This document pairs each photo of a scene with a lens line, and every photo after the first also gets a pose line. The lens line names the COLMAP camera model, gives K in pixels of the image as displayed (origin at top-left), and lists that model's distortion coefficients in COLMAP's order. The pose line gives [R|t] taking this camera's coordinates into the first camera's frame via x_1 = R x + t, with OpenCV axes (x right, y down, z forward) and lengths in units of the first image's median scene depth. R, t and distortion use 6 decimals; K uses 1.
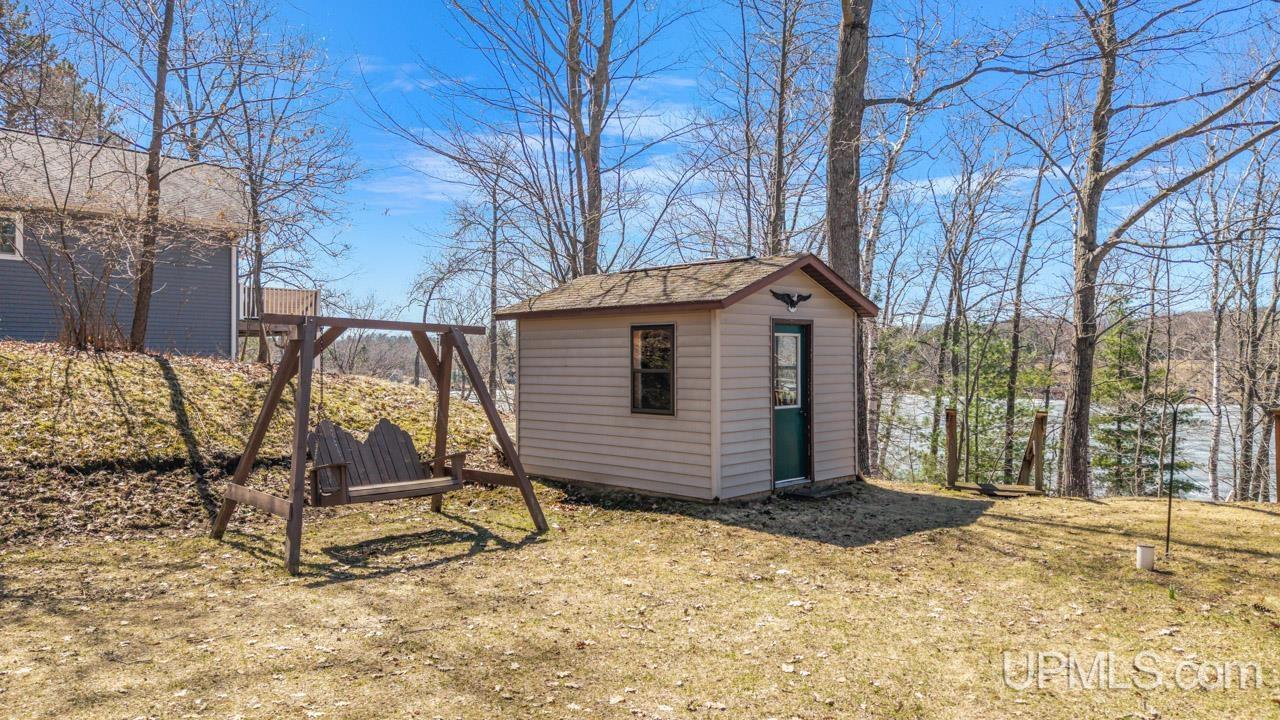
lens RADIAL K [[864.1, 0, 640.0], [0, 864.1, 360.0], [0, 0, 1]] dist [0.005210, 0.001347]
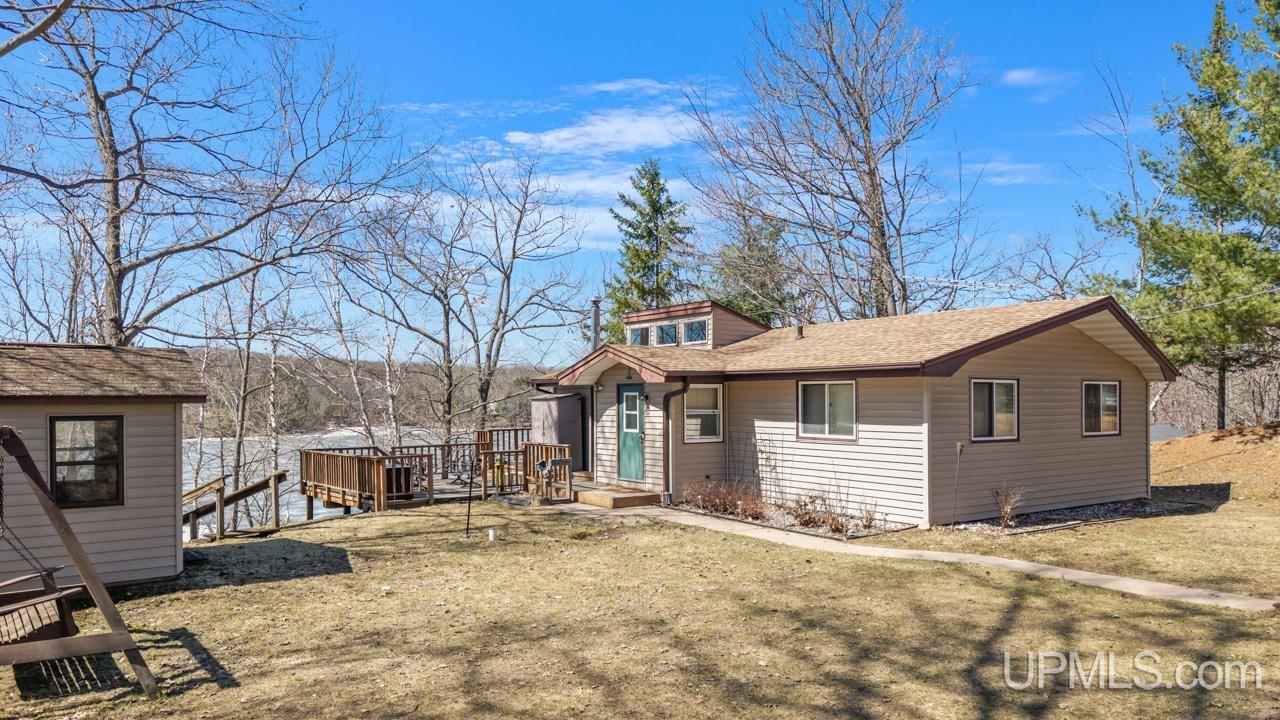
lens RADIAL K [[864.1, 0, 640.0], [0, 864.1, 360.0], [0, 0, 1]] dist [0.005210, 0.001347]
pose [[0.185357, 0.039364, 0.981883, -1.522281], [0.009726, 0.999075, -0.041889, -0.103946], [-0.982623, 0.017314, 0.184802, 0.333071]]
